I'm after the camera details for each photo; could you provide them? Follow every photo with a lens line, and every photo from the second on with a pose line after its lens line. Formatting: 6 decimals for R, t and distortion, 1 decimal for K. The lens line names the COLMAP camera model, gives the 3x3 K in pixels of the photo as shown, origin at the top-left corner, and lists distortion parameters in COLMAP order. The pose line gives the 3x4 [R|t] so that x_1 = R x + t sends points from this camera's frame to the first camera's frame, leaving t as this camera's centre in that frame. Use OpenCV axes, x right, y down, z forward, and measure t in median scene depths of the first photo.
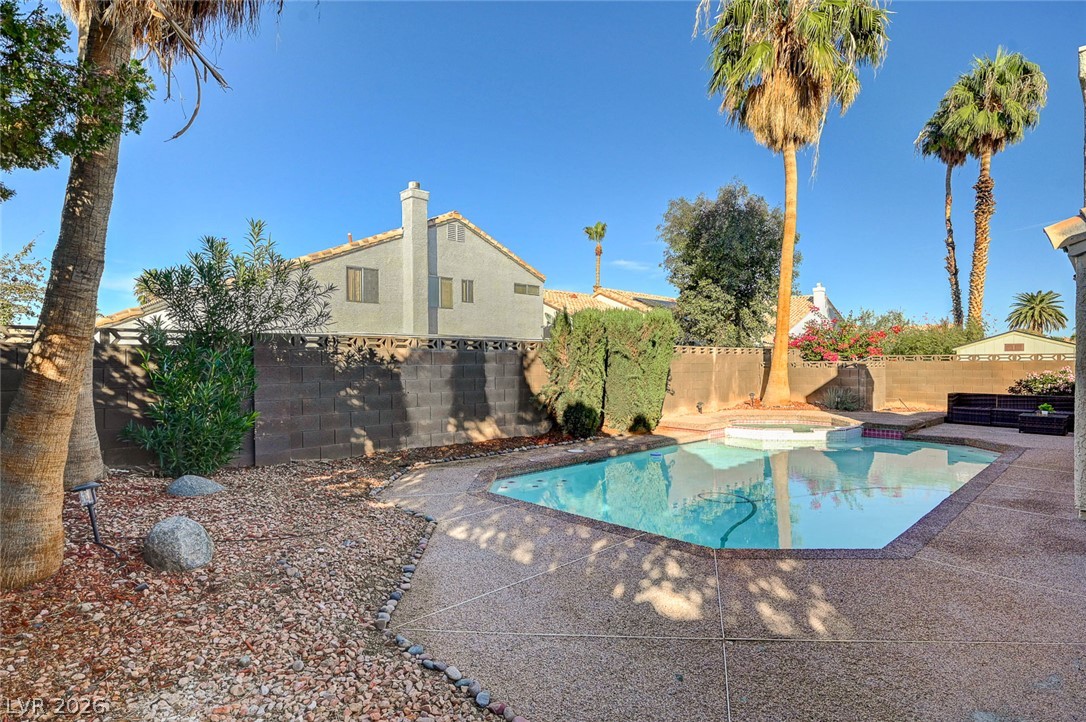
lens RADIAL K [[587.5, 0, 535.1], [0, 587.5, 366.7], [0, 0, 1]] dist [0.002951, -0.001694]
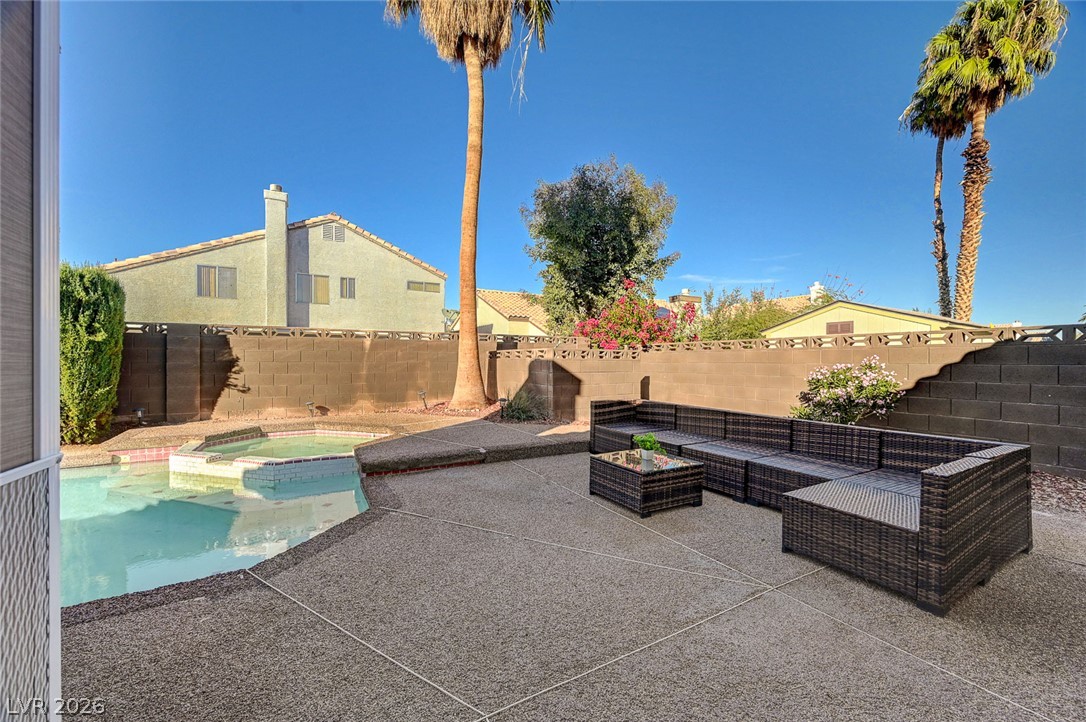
lens RADIAL K [[434.6, 0, 544.4], [0, 434.6, 366.3], [0, 0, 1]] dist [-0.000477, 0.001401]
pose [[0.970085, 0.010076, -0.242556, 0.654171], [-0.008718, 0.999940, 0.006674, 0.007524], [0.242608, -0.004360, 0.970115, 0.496768]]
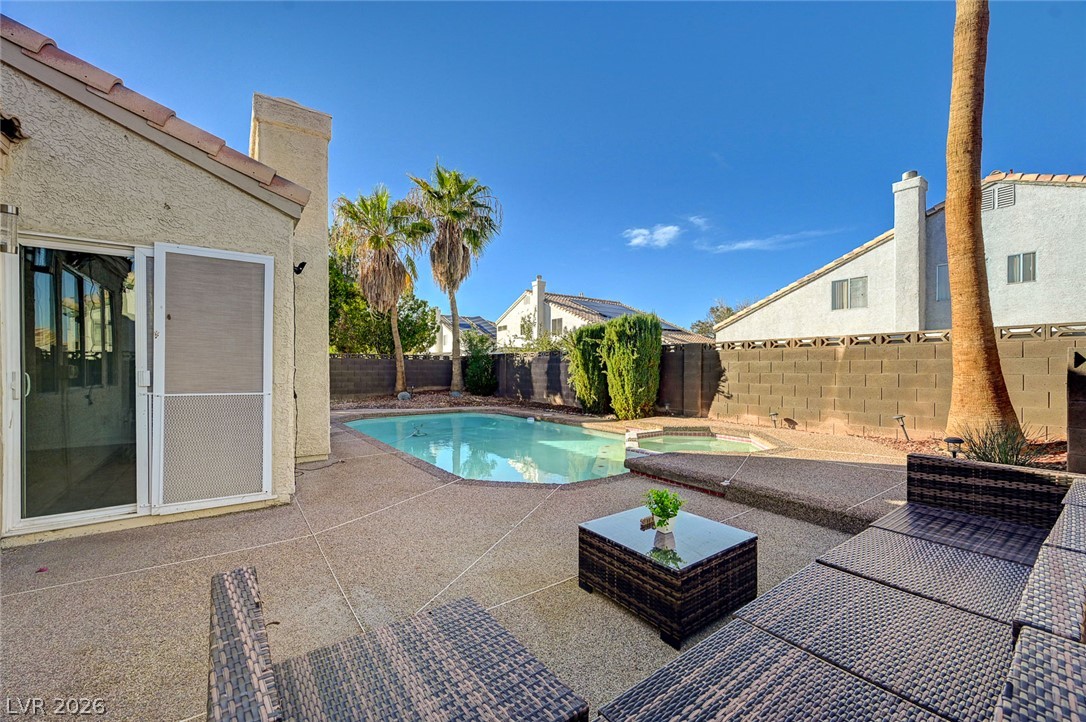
lens RADIAL K [[434.6, 0, 538.3], [0, 434.6, 368.9], [0, 0, 1]] dist [-0.000477, 0.001401]
pose [[-0.148722, 0.005278, -0.988865, 0.814995], [-0.007547, 0.999951, 0.006473, 0.002379], [0.988850, 0.008425, -0.148674, 0.730957]]
